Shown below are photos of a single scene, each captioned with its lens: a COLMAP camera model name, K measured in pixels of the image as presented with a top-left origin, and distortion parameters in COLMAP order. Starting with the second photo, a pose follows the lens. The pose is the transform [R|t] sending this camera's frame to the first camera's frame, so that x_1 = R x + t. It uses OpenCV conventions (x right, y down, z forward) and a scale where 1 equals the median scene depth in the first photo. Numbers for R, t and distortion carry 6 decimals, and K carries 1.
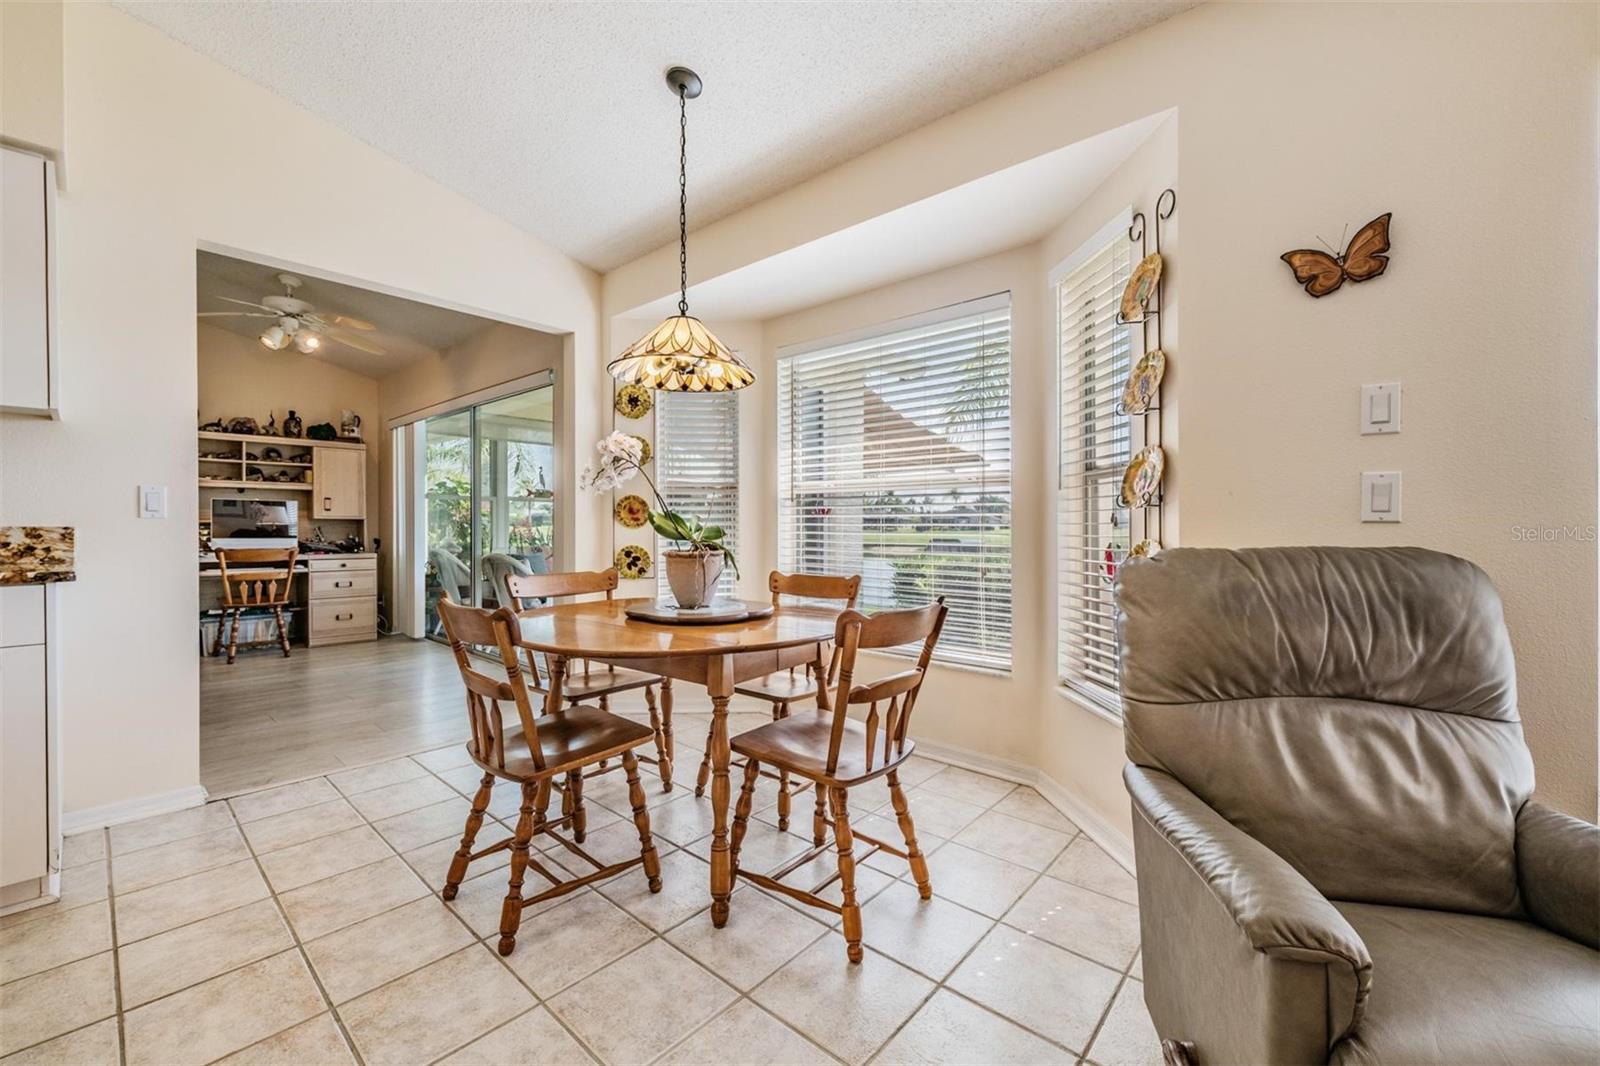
lens RADIAL K [[638.3, 0, 784.8], [0, 638.3, 536.9], [0, 0, 1]] dist [-0.008224, -0.003500]
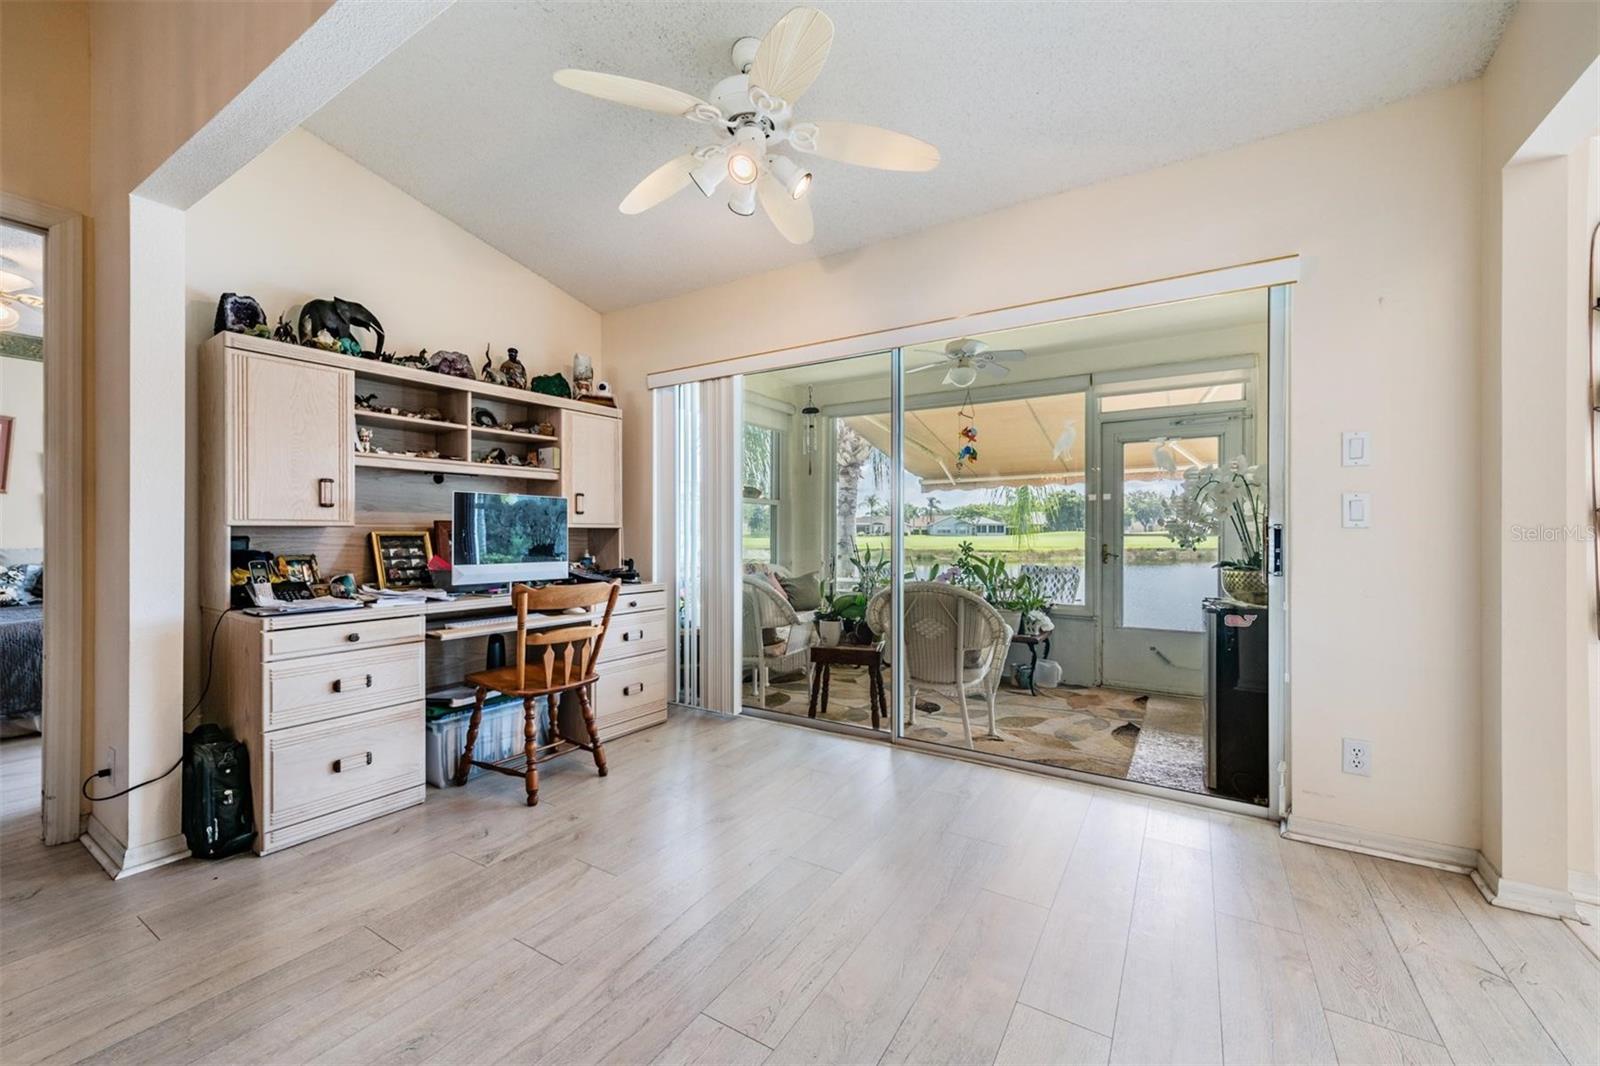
lens RADIAL K [[638.3, 0, 813.1], [0, 638.3, 539.2], [0, 0, 1]] dist [-0.008224, -0.003500]
pose [[0.987063, -0.002618, 0.160314, -0.962380], [0.004397, 0.999933, -0.010742, -0.016056], [-0.160275, 0.011308, 0.987008, 0.583510]]
